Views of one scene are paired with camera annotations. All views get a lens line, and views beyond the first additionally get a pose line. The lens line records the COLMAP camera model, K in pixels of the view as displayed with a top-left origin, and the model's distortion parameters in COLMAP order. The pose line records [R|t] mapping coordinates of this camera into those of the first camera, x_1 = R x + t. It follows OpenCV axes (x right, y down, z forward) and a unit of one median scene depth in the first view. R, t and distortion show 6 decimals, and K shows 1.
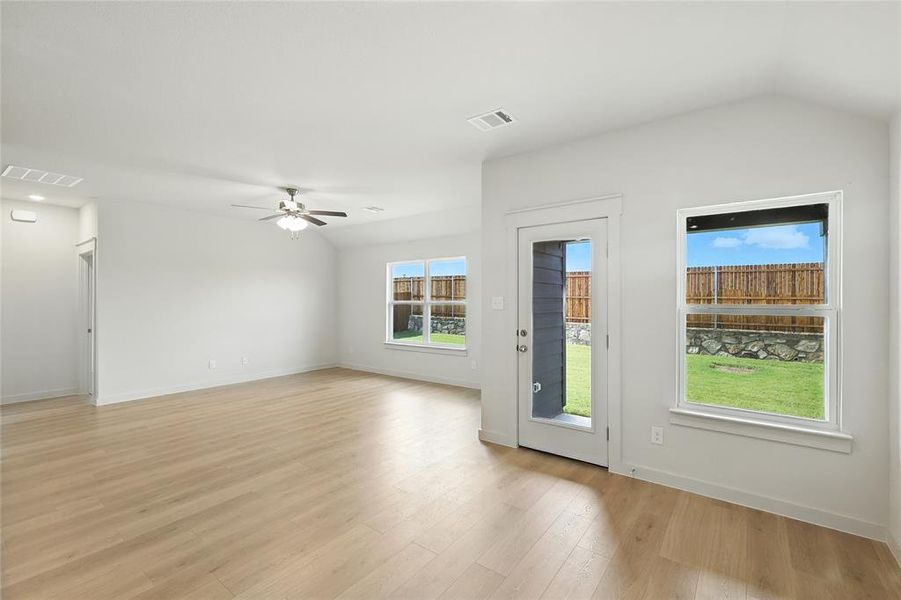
lens RADIAL K [[394.3, 0, 452.1], [0, 394.3, 300.1], [0, 0, 1]] dist [0.001564, -0.000054]
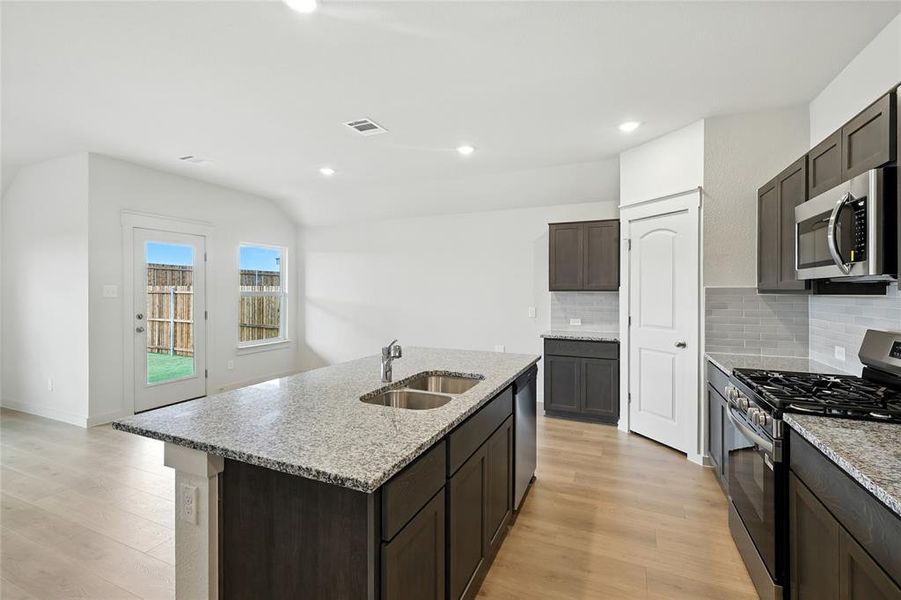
lens RADIAL K [[400.1, 0, 451.5], [0, 400.1, 291.6], [0, 0, 1]] dist [0.003473, 0.000227]
pose [[-0.225951, -0.003325, 0.974133, -0.592645], [-0.000354, 0.999994, 0.003332, 0.001689], [-0.974139, 0.000408, -0.225951, 0.174138]]
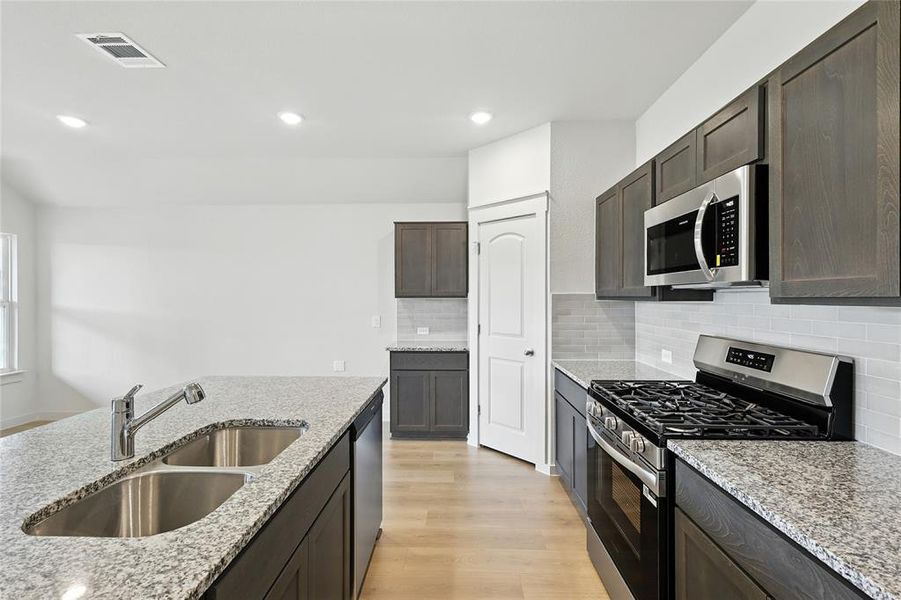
lens RADIAL K [[394.3, 0, 452.1], [0, 394.3, 300.1], [0, 0, 1]] dist [0.001564, -0.000054]
pose [[-0.579063, -0.007243, 0.815251, -0.514242], [0.001803, 0.999947, 0.010165, 0.000778], [-0.815281, 0.007356, -0.579019, 0.138692]]
